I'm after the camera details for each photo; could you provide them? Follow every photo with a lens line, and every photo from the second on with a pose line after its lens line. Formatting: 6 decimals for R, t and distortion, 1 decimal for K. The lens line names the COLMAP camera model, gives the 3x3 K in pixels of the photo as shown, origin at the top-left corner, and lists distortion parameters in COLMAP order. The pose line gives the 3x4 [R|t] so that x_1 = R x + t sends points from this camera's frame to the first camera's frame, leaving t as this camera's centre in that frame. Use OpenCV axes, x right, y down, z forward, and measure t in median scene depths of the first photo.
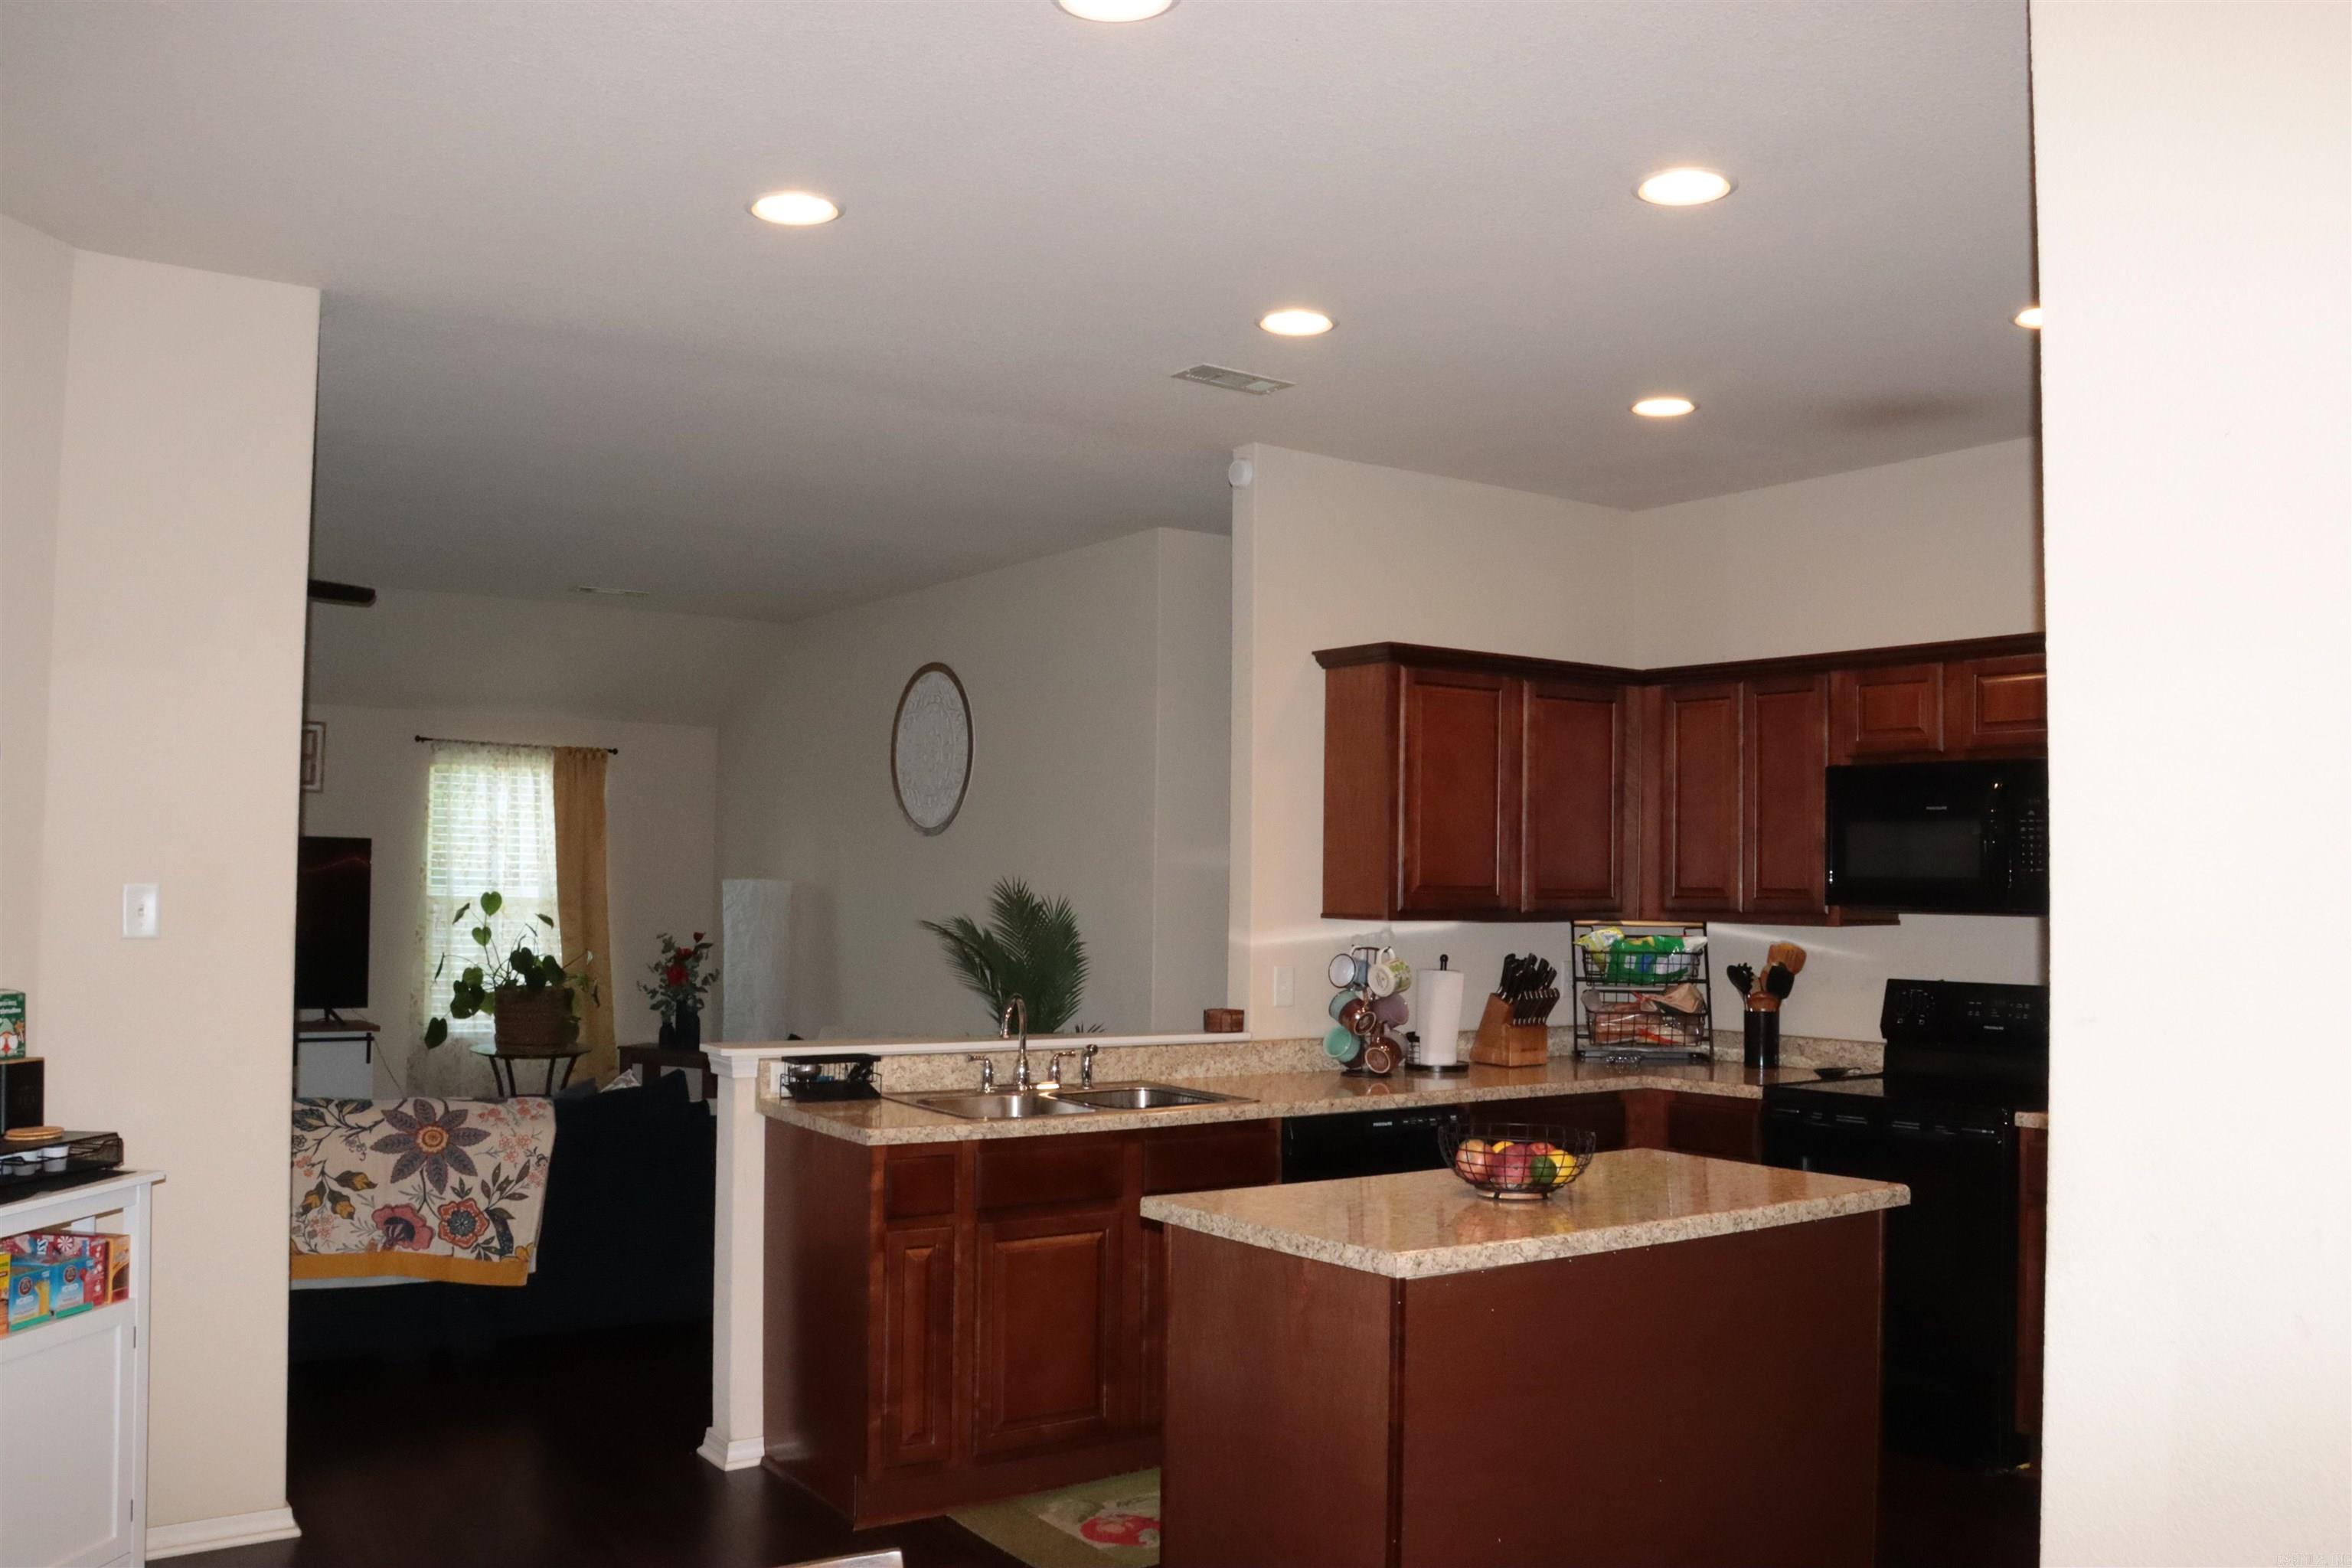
lens RADIAL K [[1952.1, 0, 1176.0], [0, 1952.1, 784.0], [0, 0, 1]] dist [-0.172123, 0.162833]
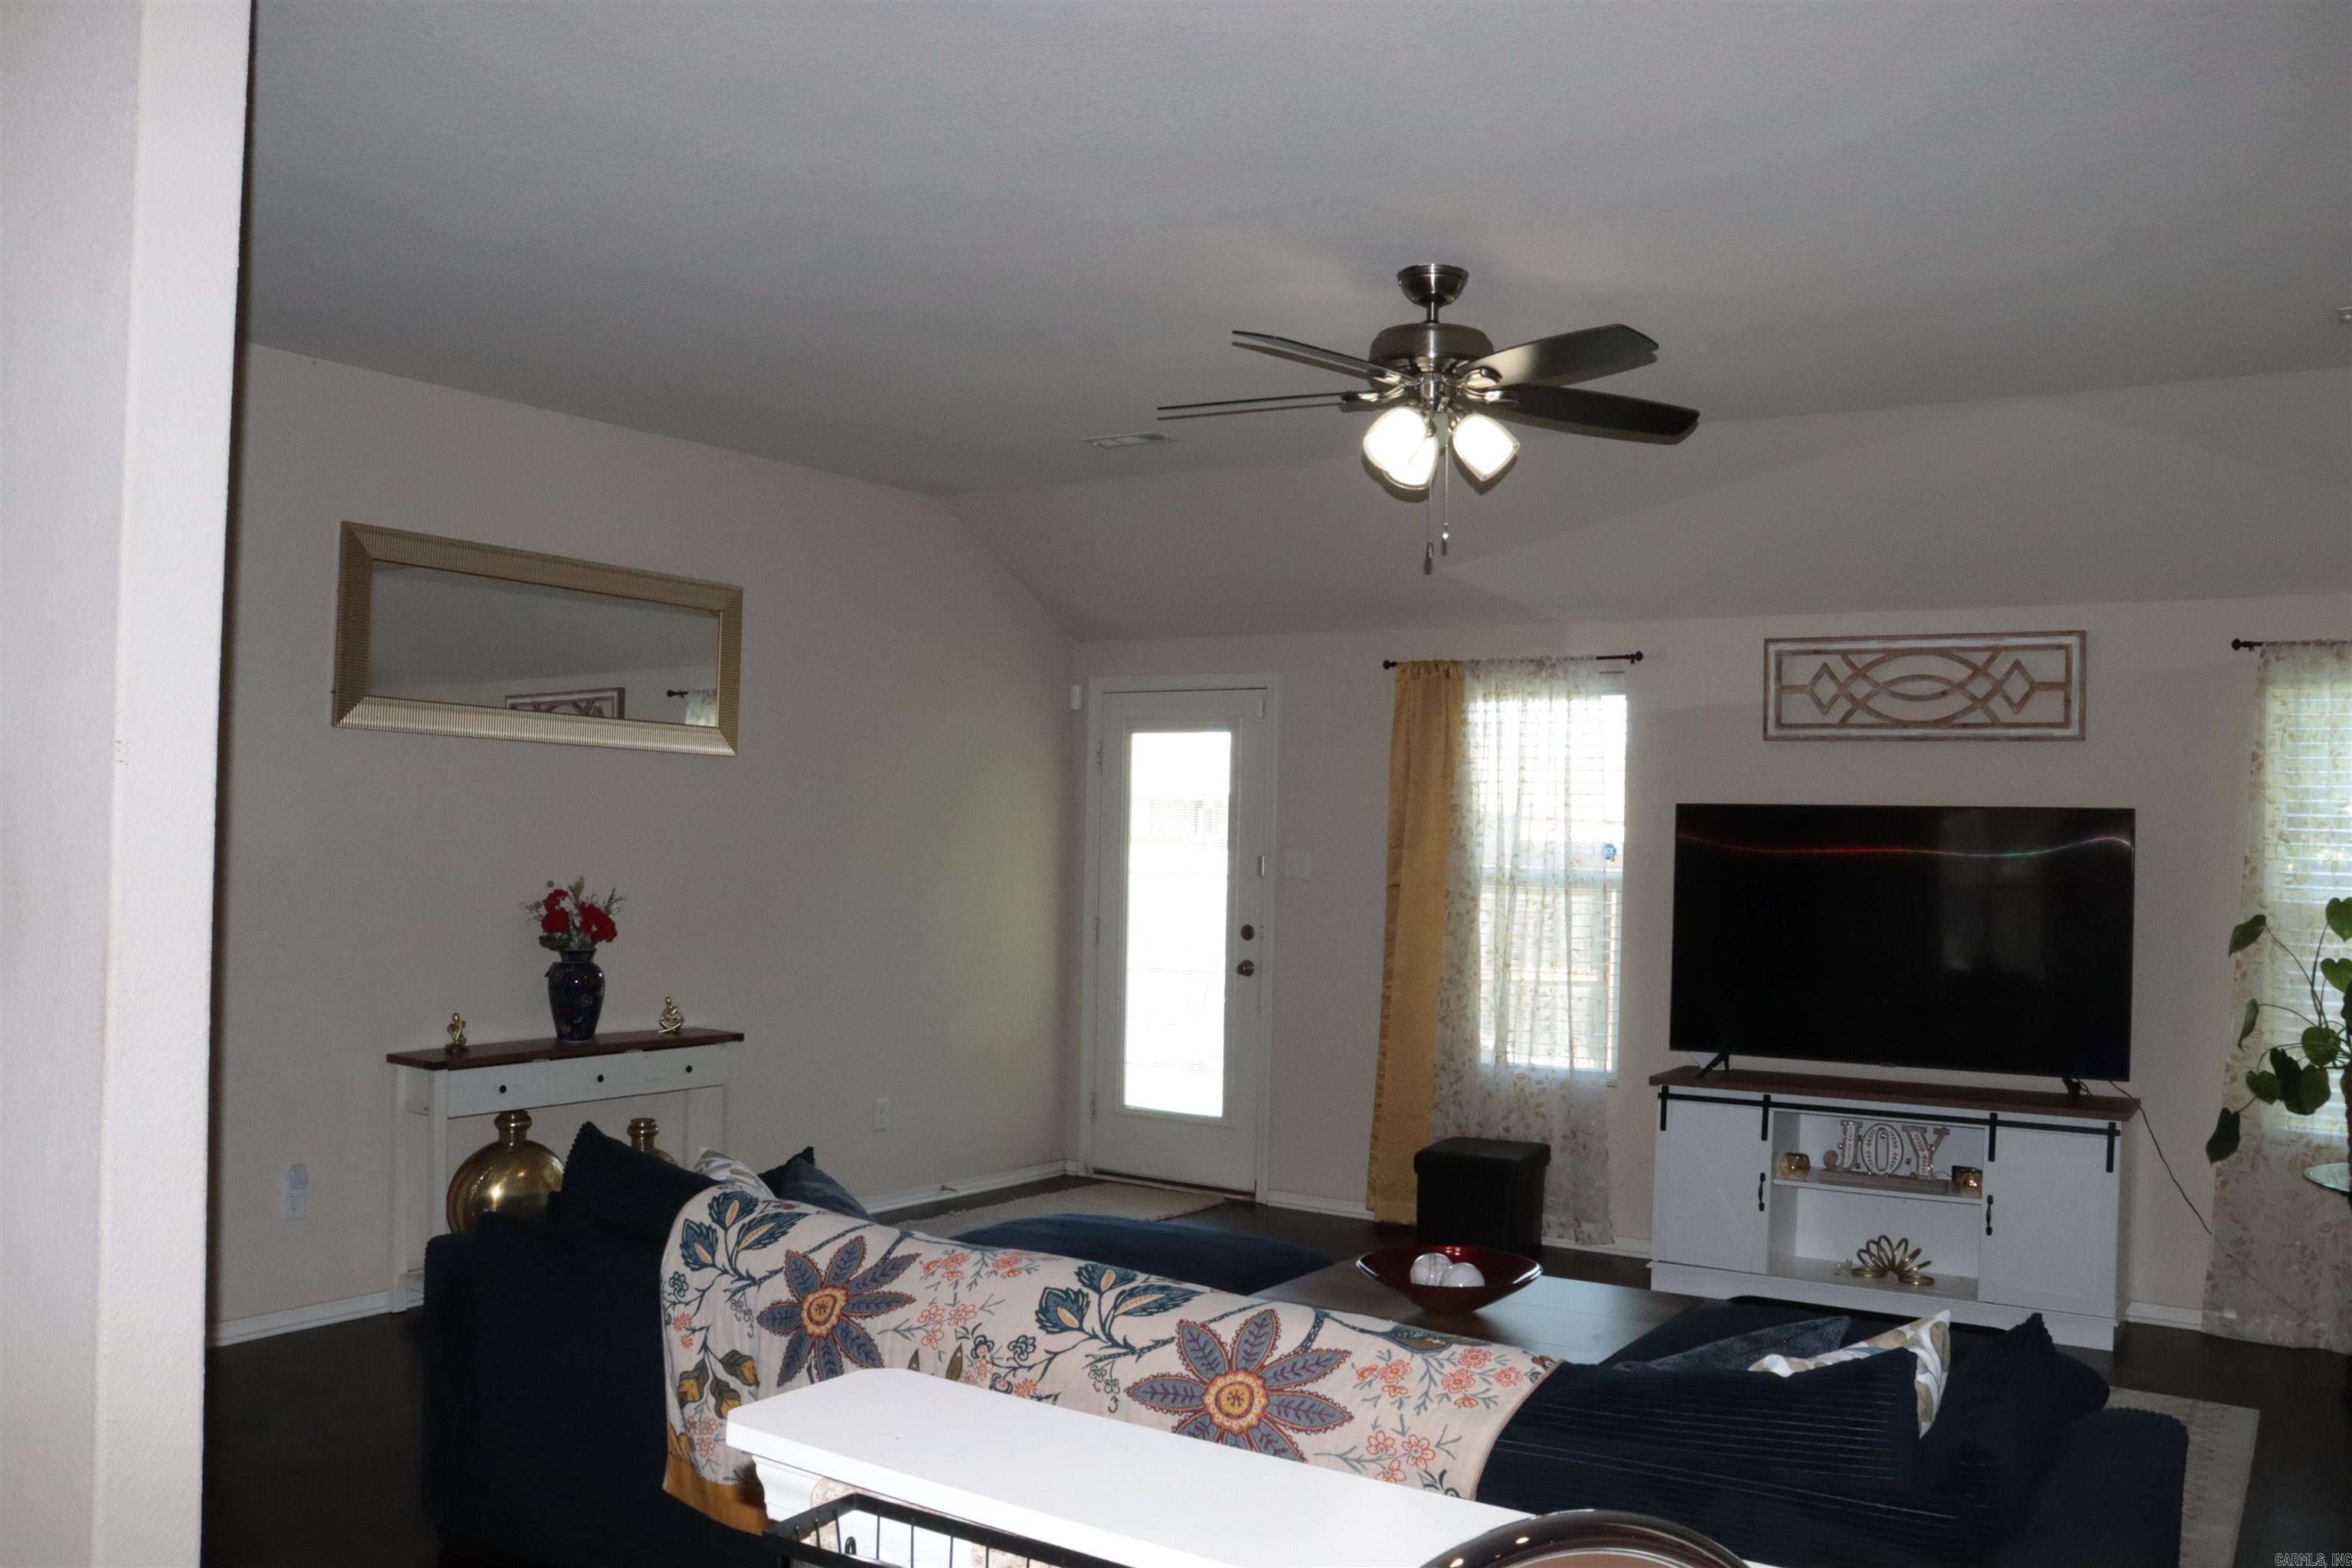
lens RADIAL K [[1952.1, 0, 1176.0], [0, 1952.1, 784.0], [0, 0, 1]] dist [-0.172123, 0.162833]
pose [[0.371498, -0.029599, -0.927962, 0.053763], [0.027439, 0.999405, -0.020893, 0.041018], [0.928028, -0.017701, 0.372089, 0.793667]]
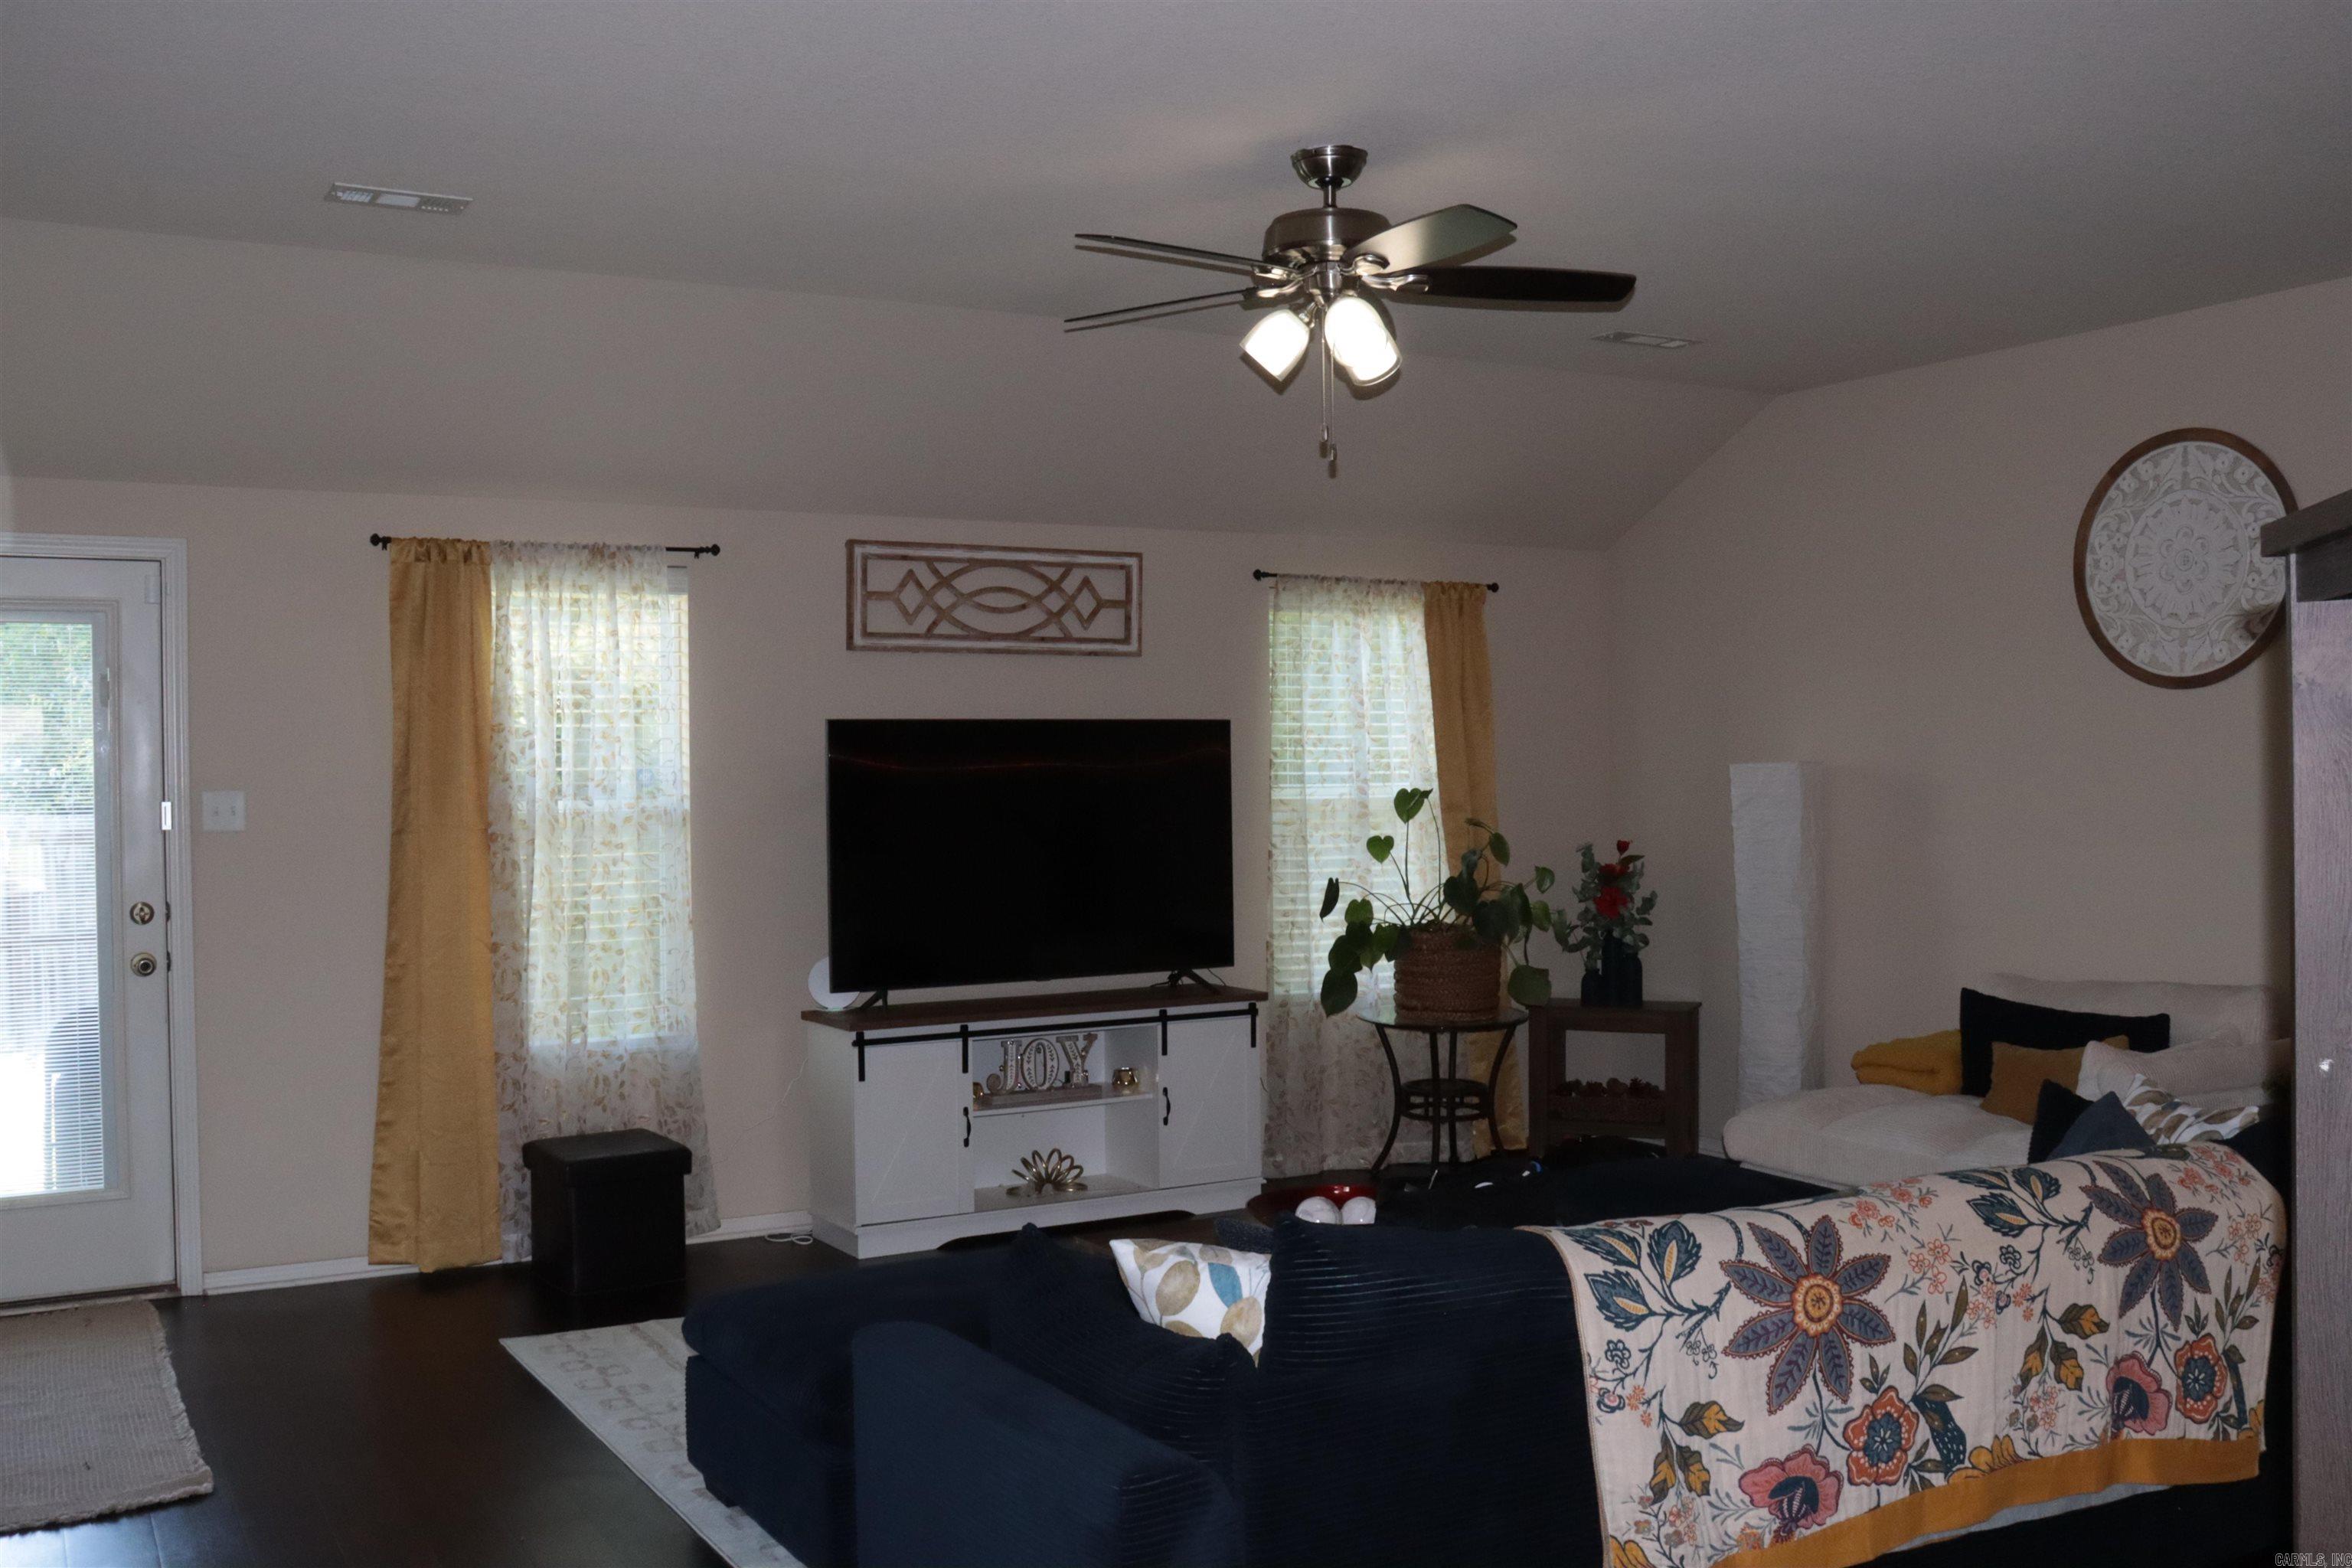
lens RADIAL K [[2194.9, 0, 1176.0], [0, 2194.9, 784.0], [0, 0, 1]] dist [-0.073693, 0.018455]
pose [[0.995332, -0.025100, -0.093194, -0.610313], [0.030560, 0.997870, 0.057636, 0.009197], [0.091548, -0.060215, 0.993978, 0.346932]]
